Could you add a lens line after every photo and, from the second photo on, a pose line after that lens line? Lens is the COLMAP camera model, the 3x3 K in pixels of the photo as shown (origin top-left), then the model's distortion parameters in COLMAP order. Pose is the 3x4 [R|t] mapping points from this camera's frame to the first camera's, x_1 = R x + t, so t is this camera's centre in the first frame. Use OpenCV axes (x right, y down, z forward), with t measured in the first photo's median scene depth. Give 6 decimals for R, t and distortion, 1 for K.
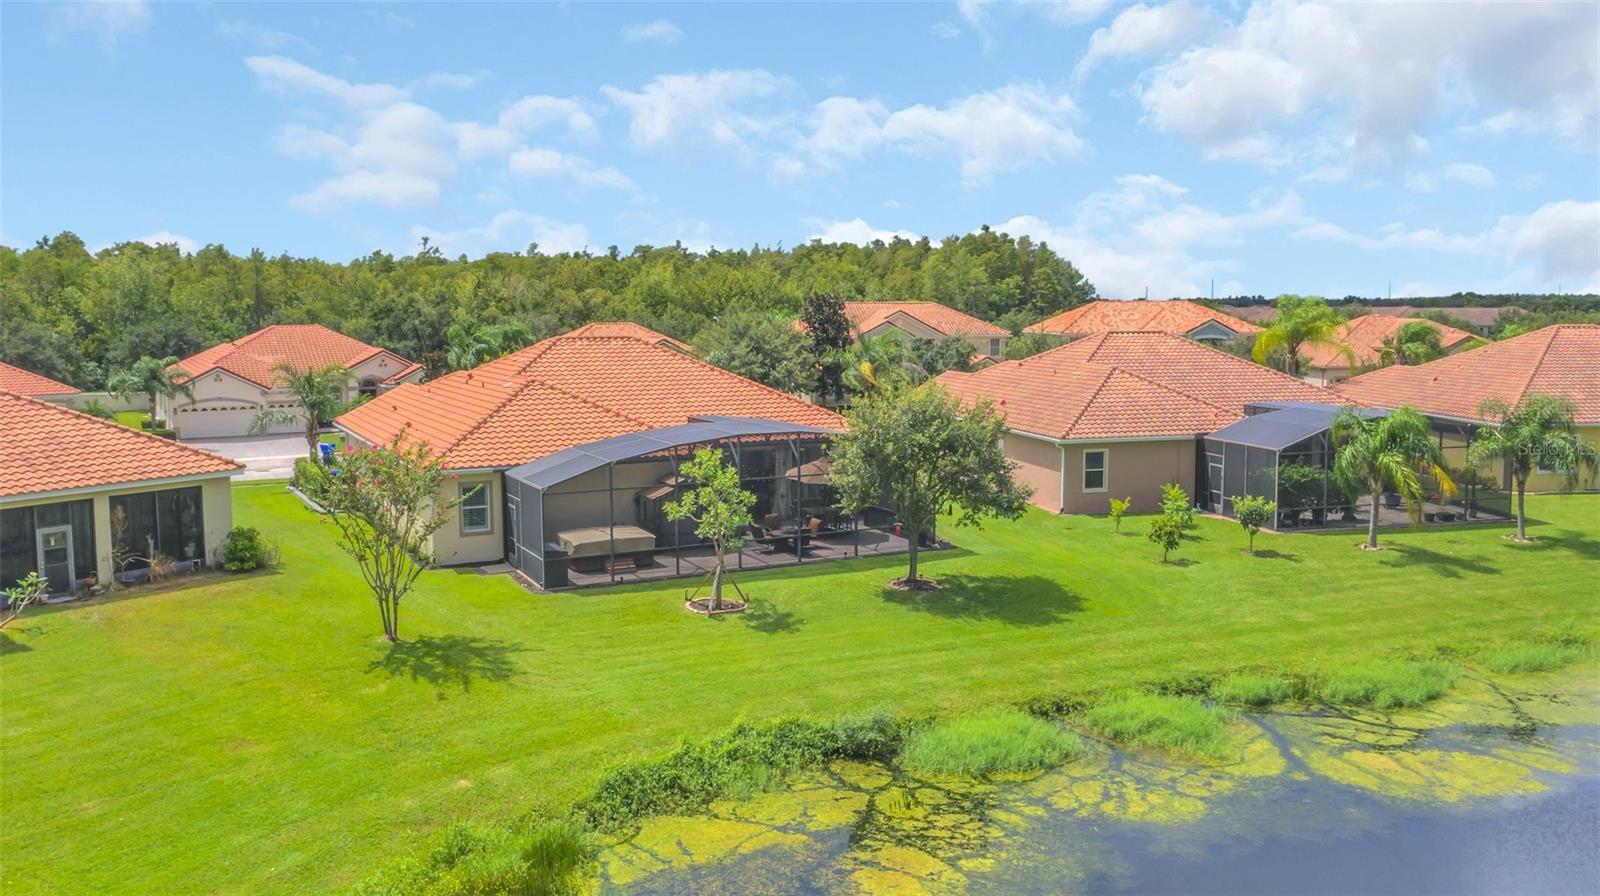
lens RADIAL K [[1292.6, 0, 800.0], [0, 1292.6, 448.0], [0, 0, 1]] dist [-0.019337, -0.004238]
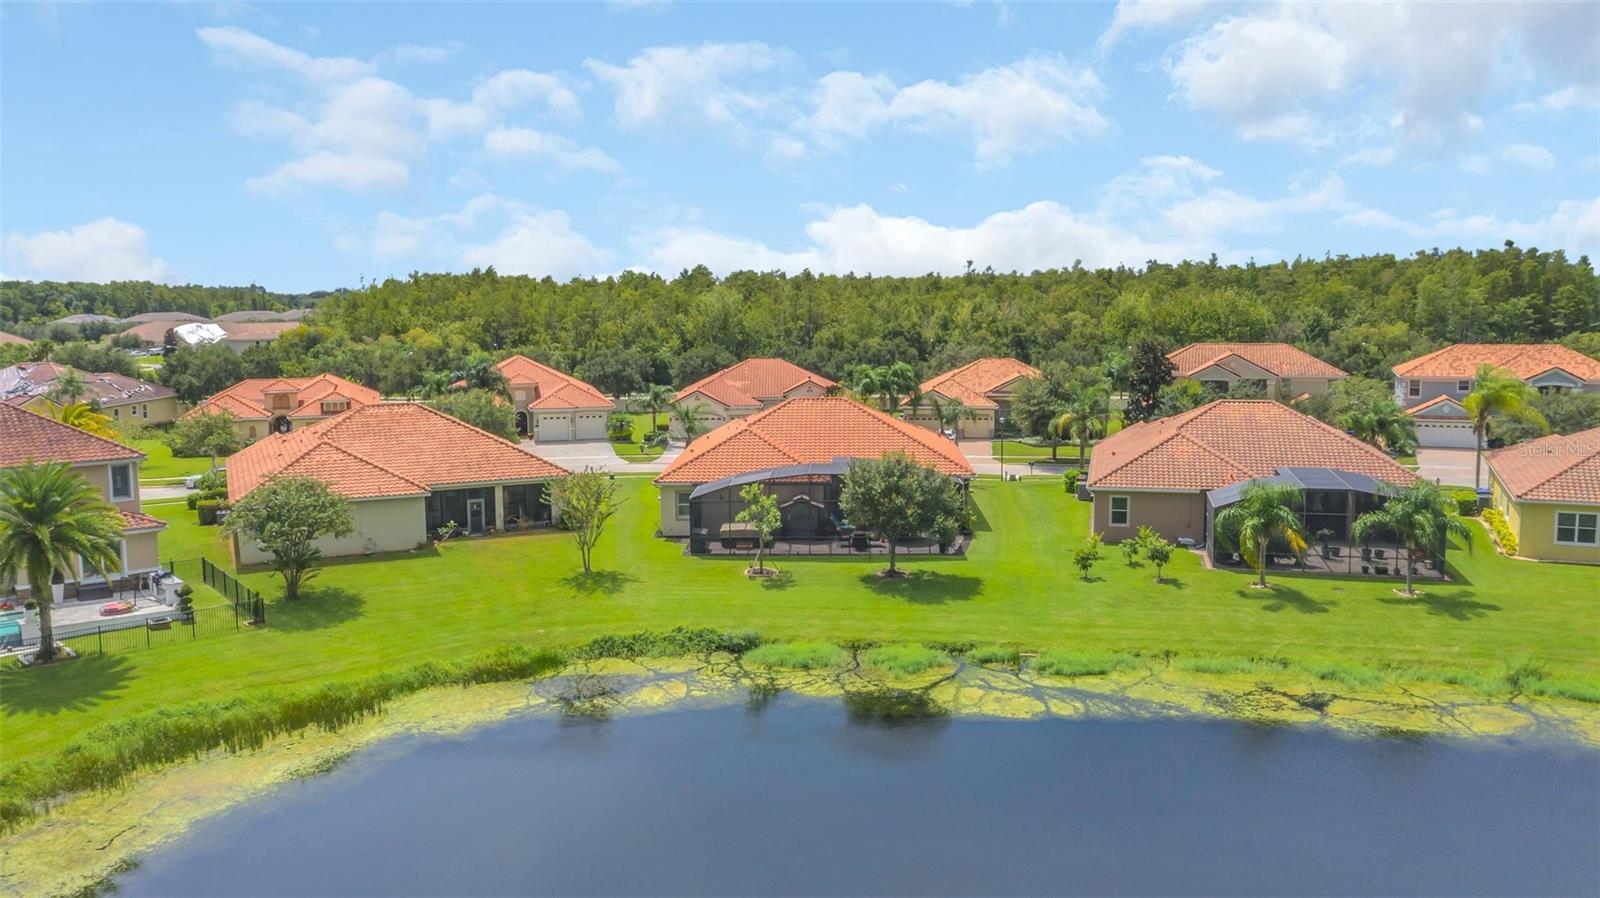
lens RADIAL K [[1292.6, 0, 800.0], [0, 1292.6, 449.0], [0, 0, 1]] dist [-0.019337, -0.004238]
pose [[0.866365, 0.057911, -0.496043, 0.617022], [-0.048713, 0.998317, 0.031469, -0.075966], [0.497030, -0.003100, 0.867728, -0.369178]]
